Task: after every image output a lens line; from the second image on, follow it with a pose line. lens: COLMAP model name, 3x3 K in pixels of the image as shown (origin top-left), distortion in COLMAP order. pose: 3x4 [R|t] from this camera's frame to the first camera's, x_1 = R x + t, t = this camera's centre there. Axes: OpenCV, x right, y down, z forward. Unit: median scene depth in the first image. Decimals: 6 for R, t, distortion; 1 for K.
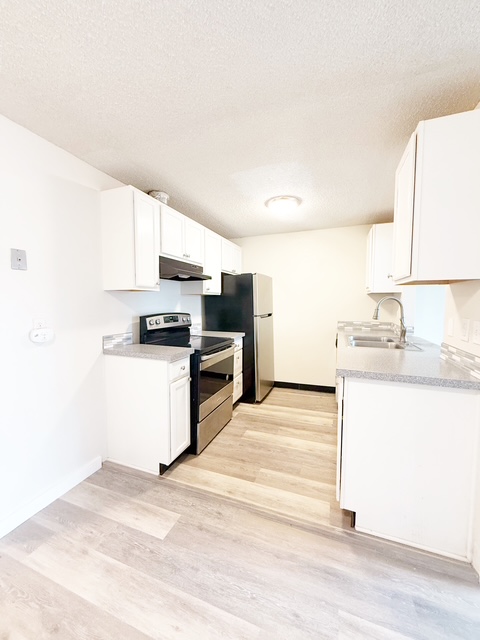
lens RADIAL K [[254.5, 0, 241.2], [0, 254.5, 320.4], [0, 0, 1]] dist [0.001662, -0.000179]
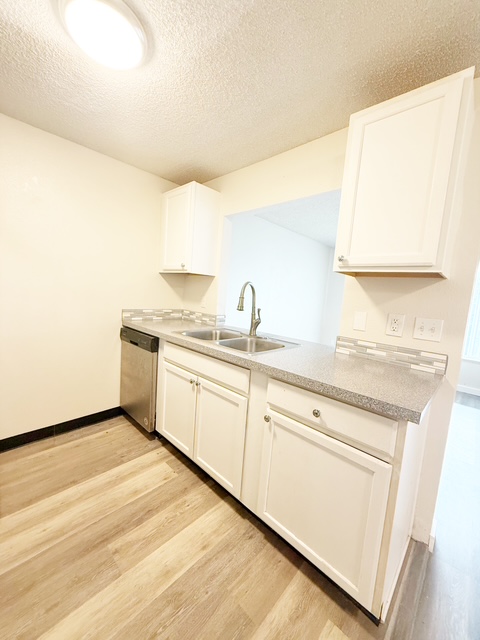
lens RADIAL K [[254.5, 0, 241.5], [0, 254.5, 318.7], [0, 0, 1]] dist [0.001662, -0.000179]
pose [[0.380850, -0.066635, 0.922233, -0.149545], [-0.005768, 0.997209, 0.074435, -0.030868], [-0.924619, -0.033668, 0.379402, 0.588052]]
